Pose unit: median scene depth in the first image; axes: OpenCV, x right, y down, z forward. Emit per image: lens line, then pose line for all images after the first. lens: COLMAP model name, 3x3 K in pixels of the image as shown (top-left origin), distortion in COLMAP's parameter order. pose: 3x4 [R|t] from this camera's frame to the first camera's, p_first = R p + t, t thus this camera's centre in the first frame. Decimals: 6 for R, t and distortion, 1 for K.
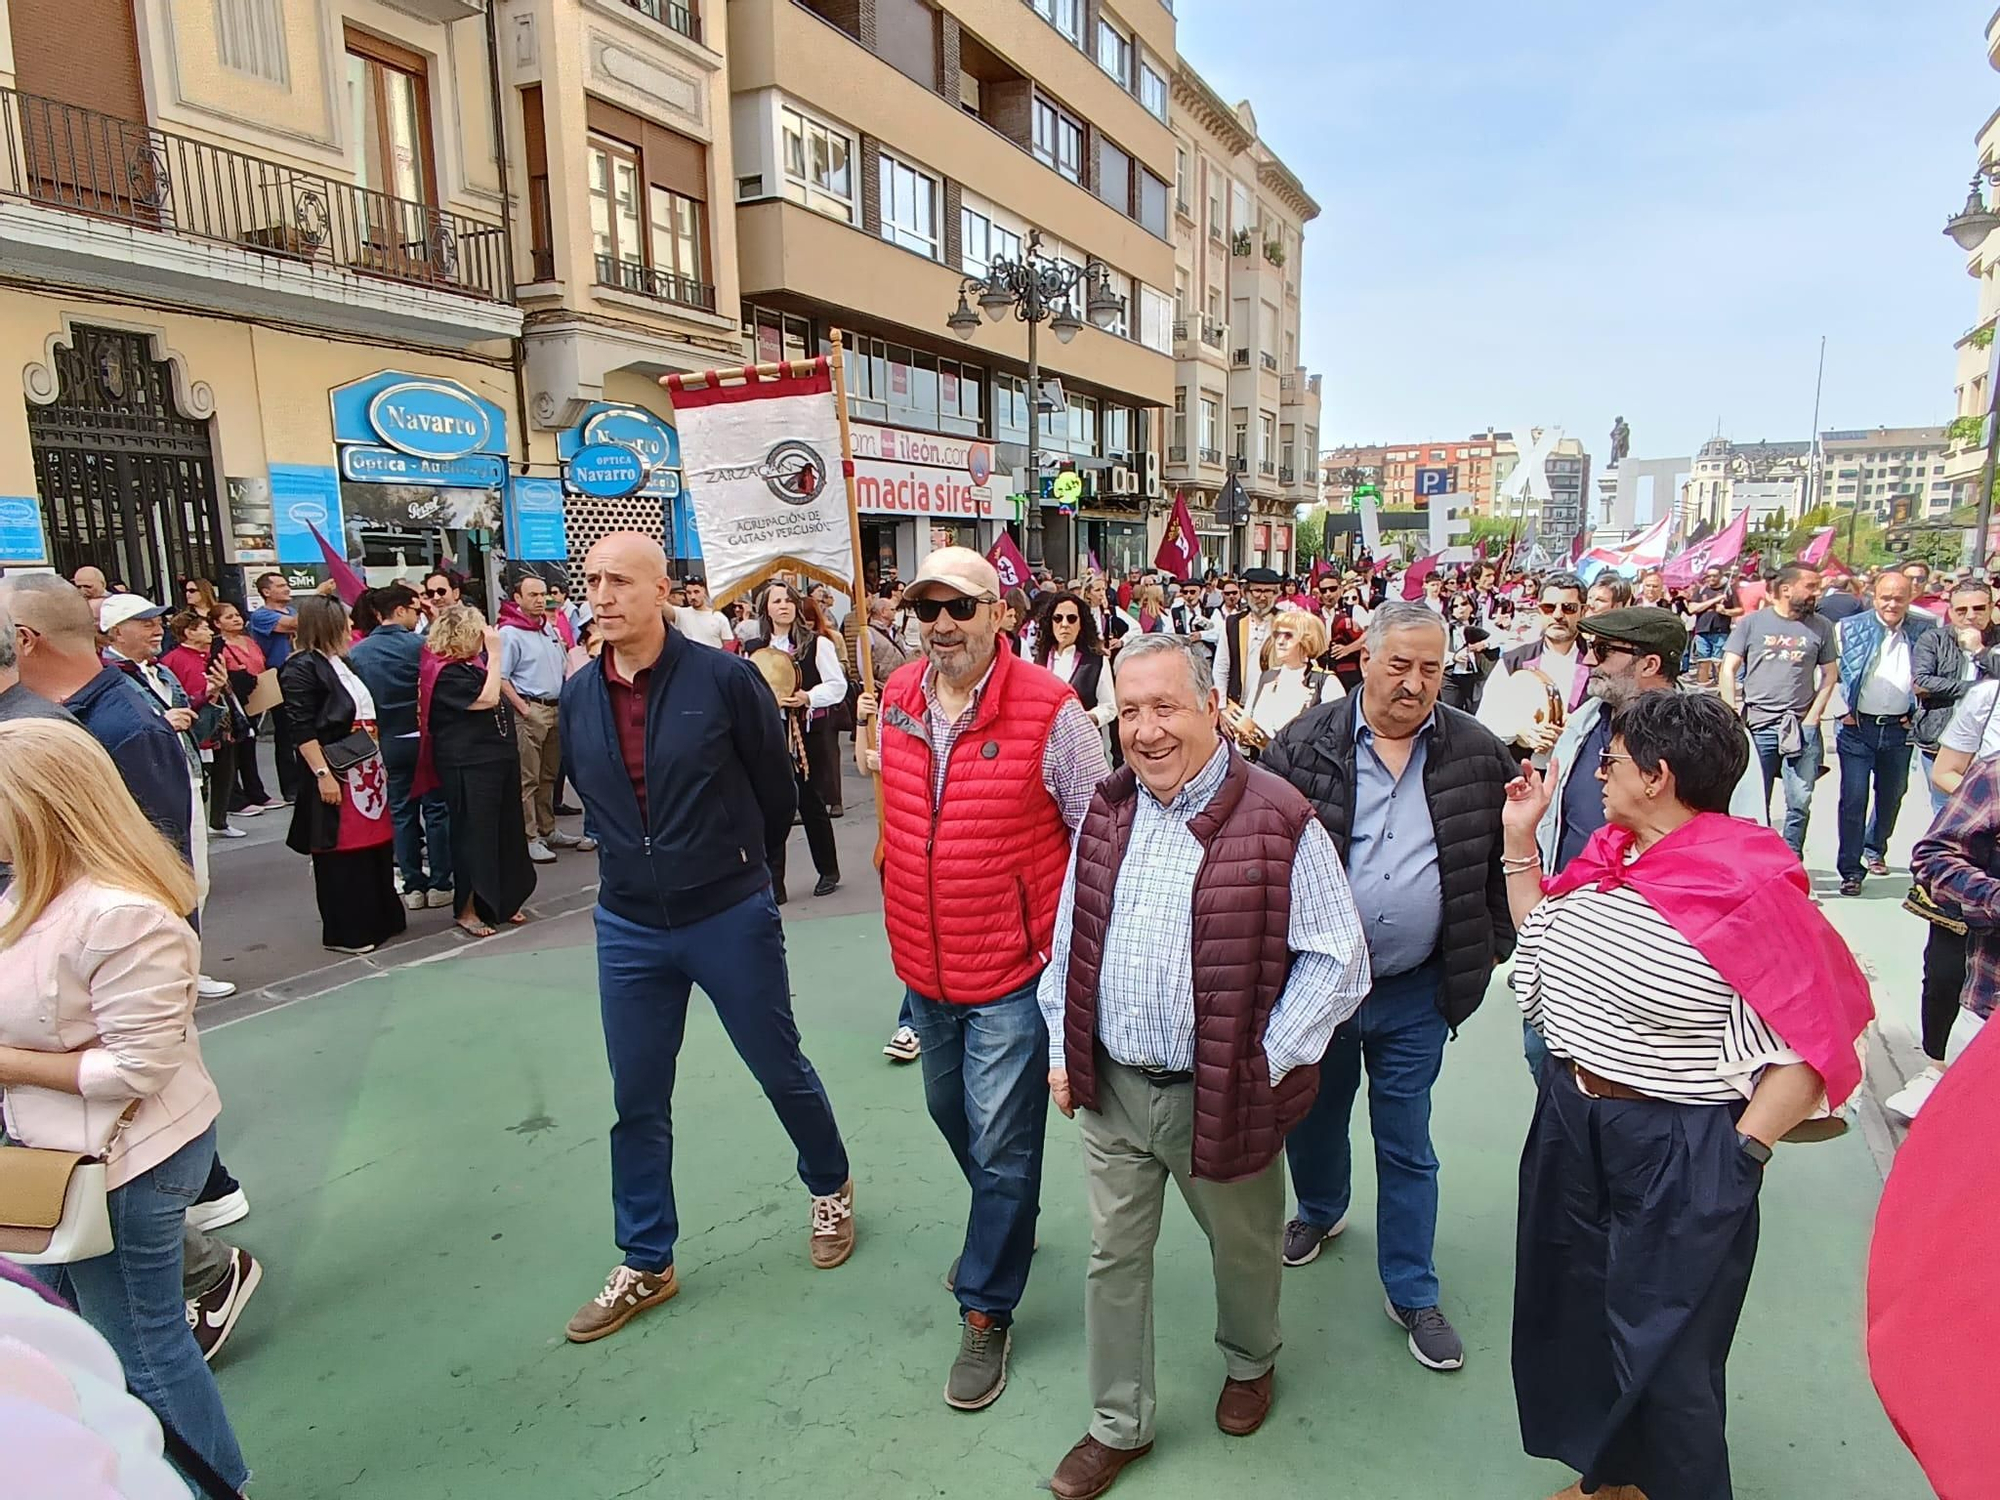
lens RADIAL K [[1292.0, 0, 1021.7], [0, 1292.0, 789.7], [0, 0, 1]] dist [-0.002320, 0.000053]
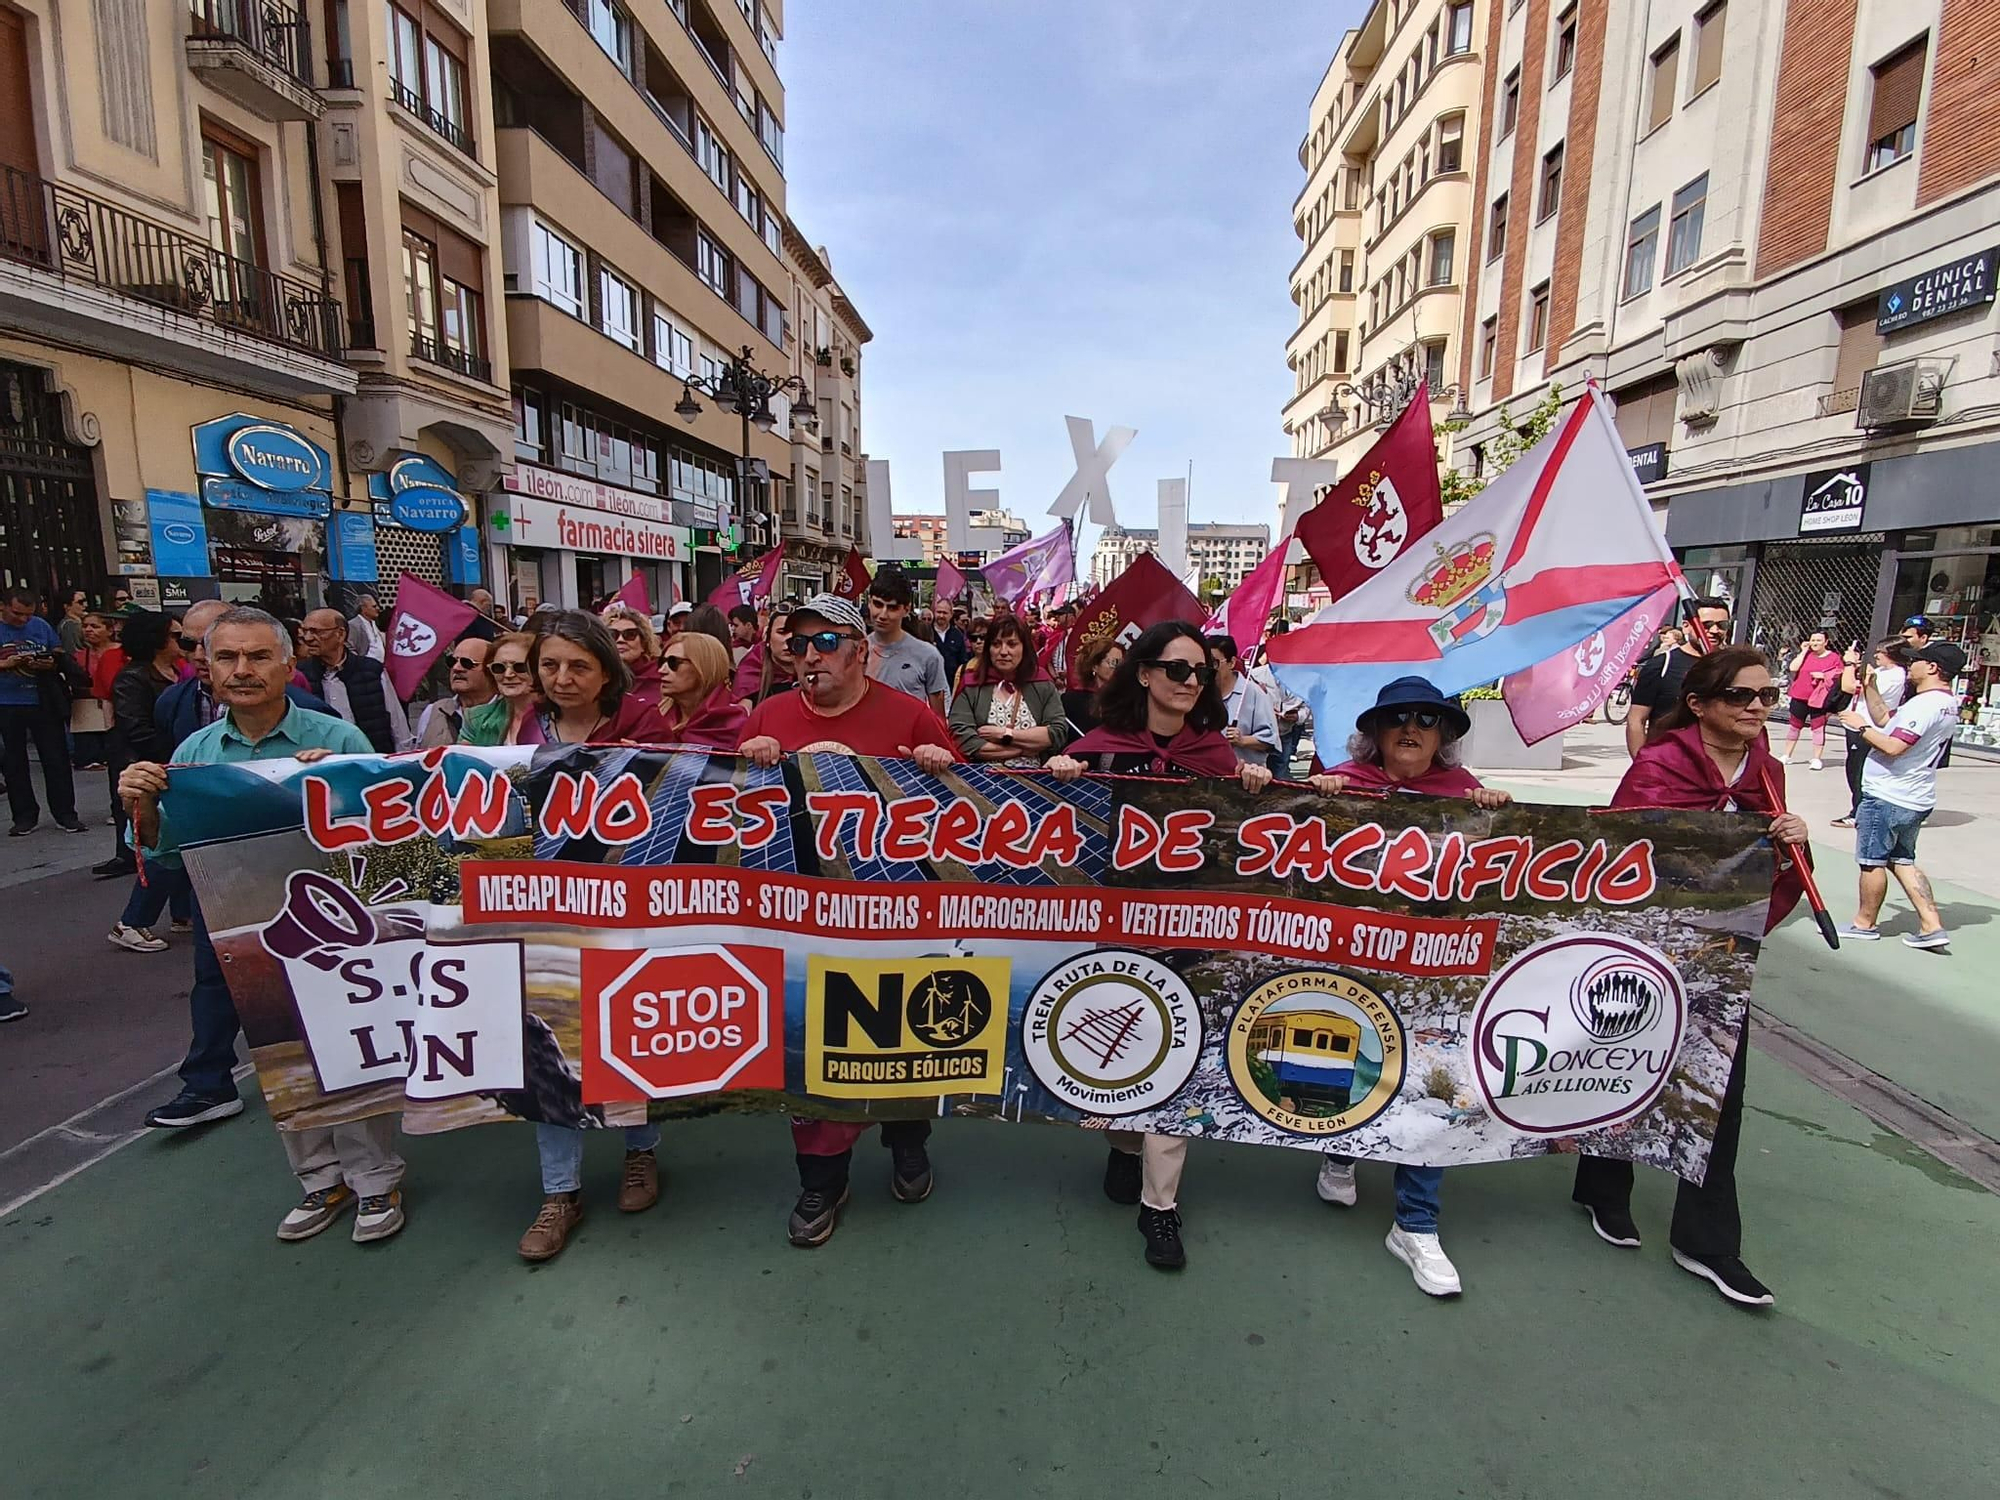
lens RADIAL K [[1041.9, 0, 1007.8], [0, 1041.9, 791.1], [0, 0, 1]] dist [-0.000436, -0.003107]
pose [[0.923909, -0.038512, 0.380668, -0.193057], [0.036536, 0.999255, 0.012419, 0.024375], [-0.380863, 0.002434, 0.924628, -0.109981]]
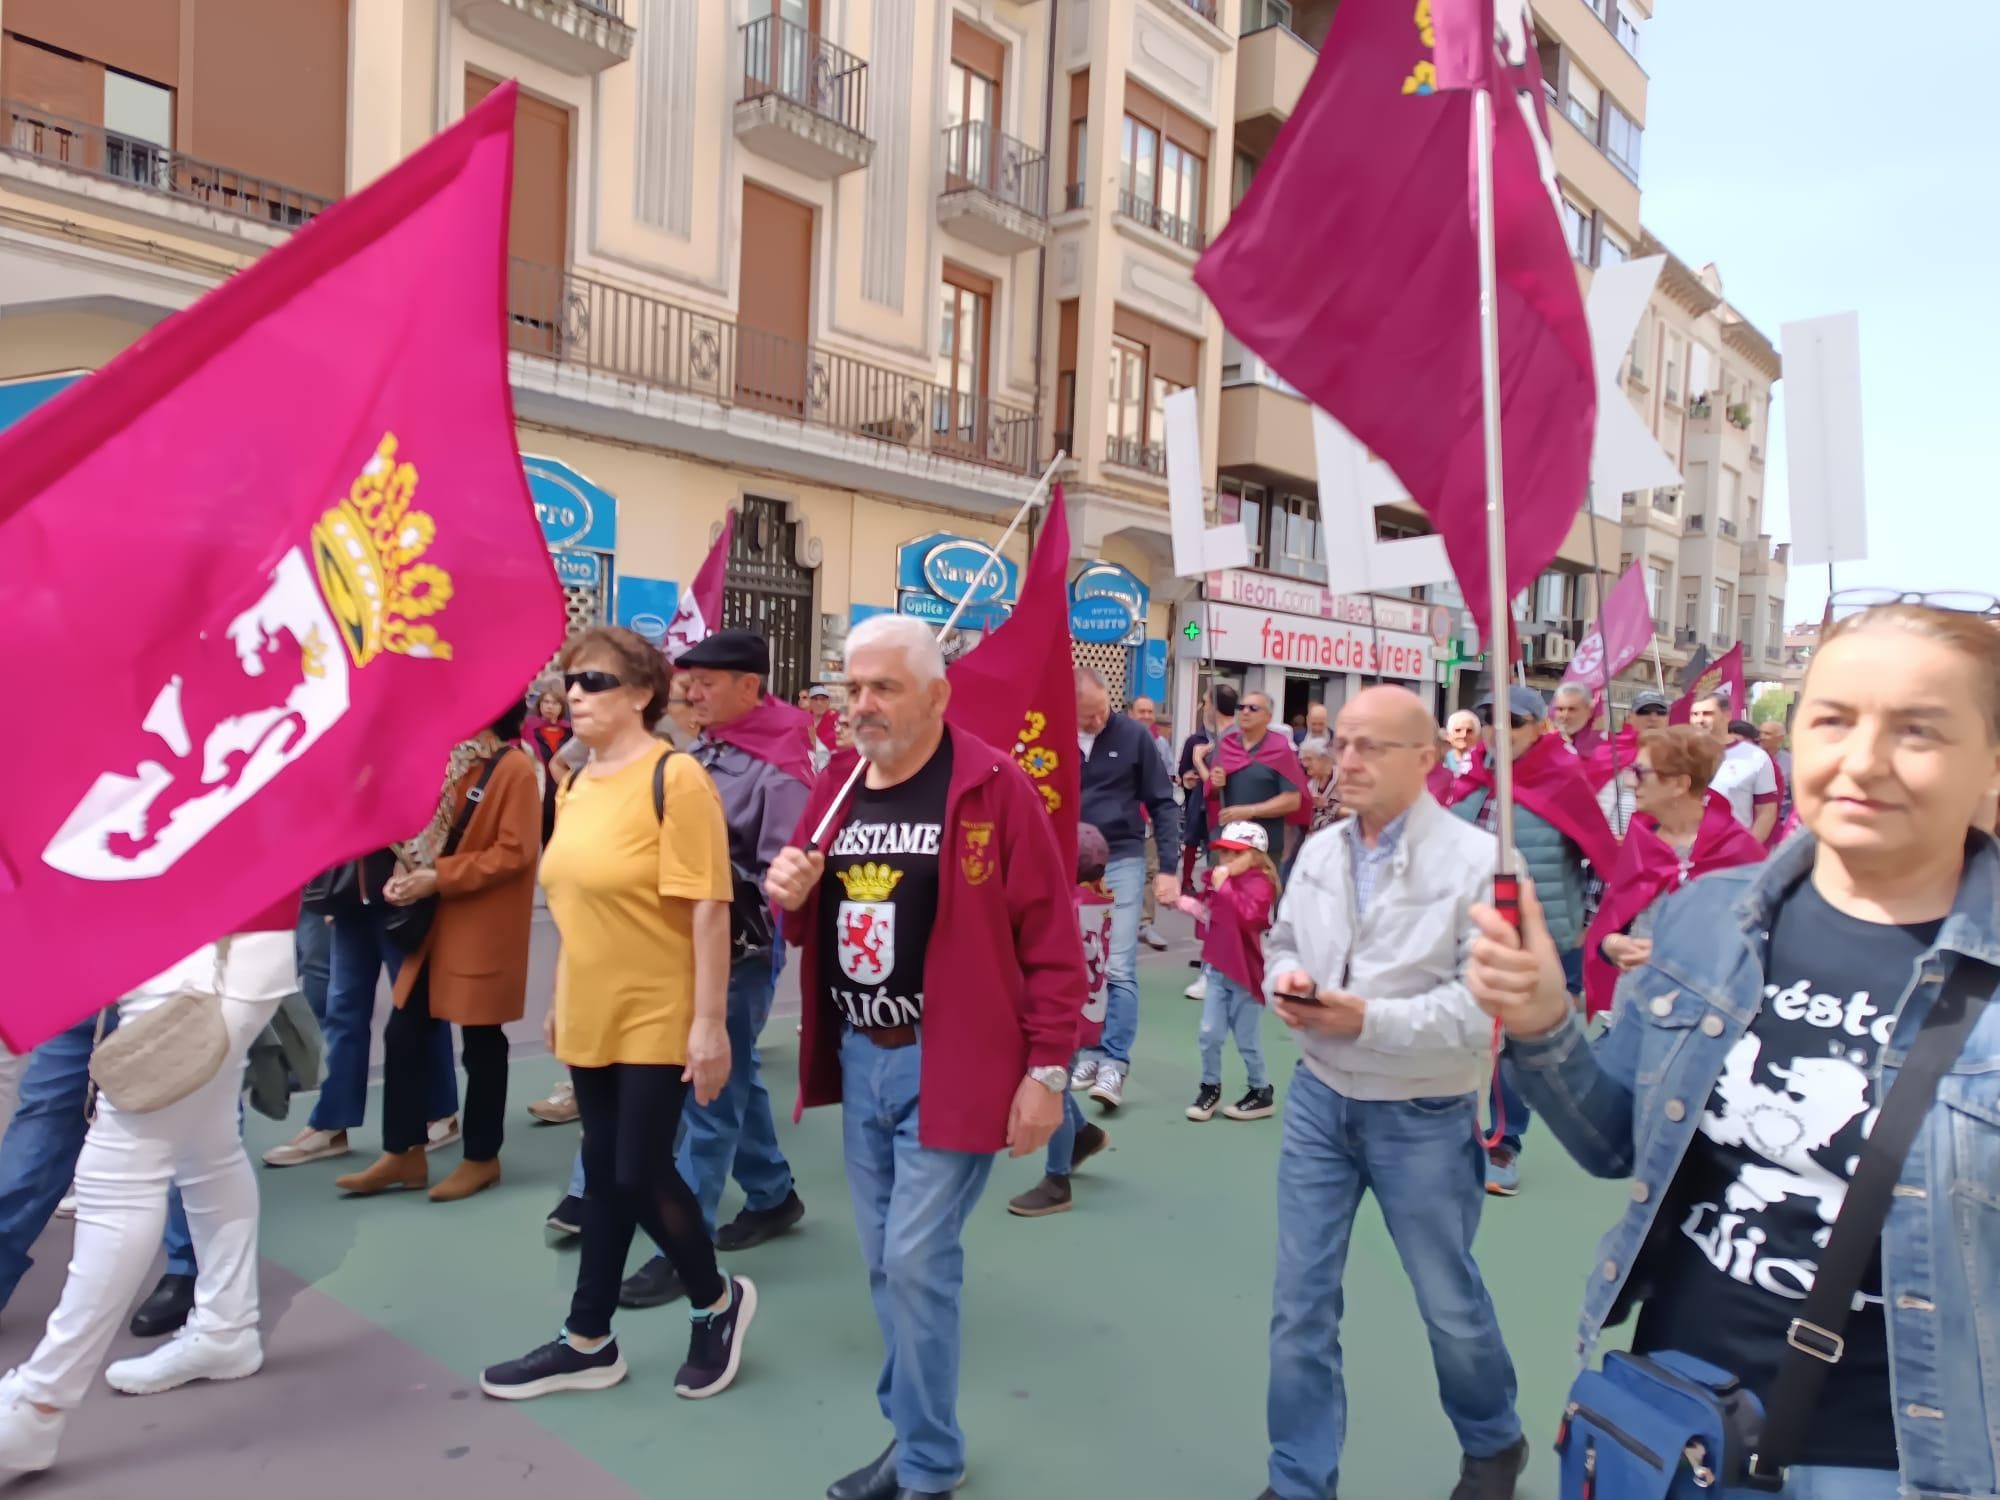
lens RADIAL K [[1412.1, 0, 1017.6], [0, 1412.1, 751.8], [0, 0, 1]] dist [0.055655, -0.046830]
pose [[0.964530, 0.061102, -0.256804, -0.063656], [-0.099974, 0.984928, -0.141144, 0.047083], [0.244309, 0.161811, 0.956101, -0.174680]]
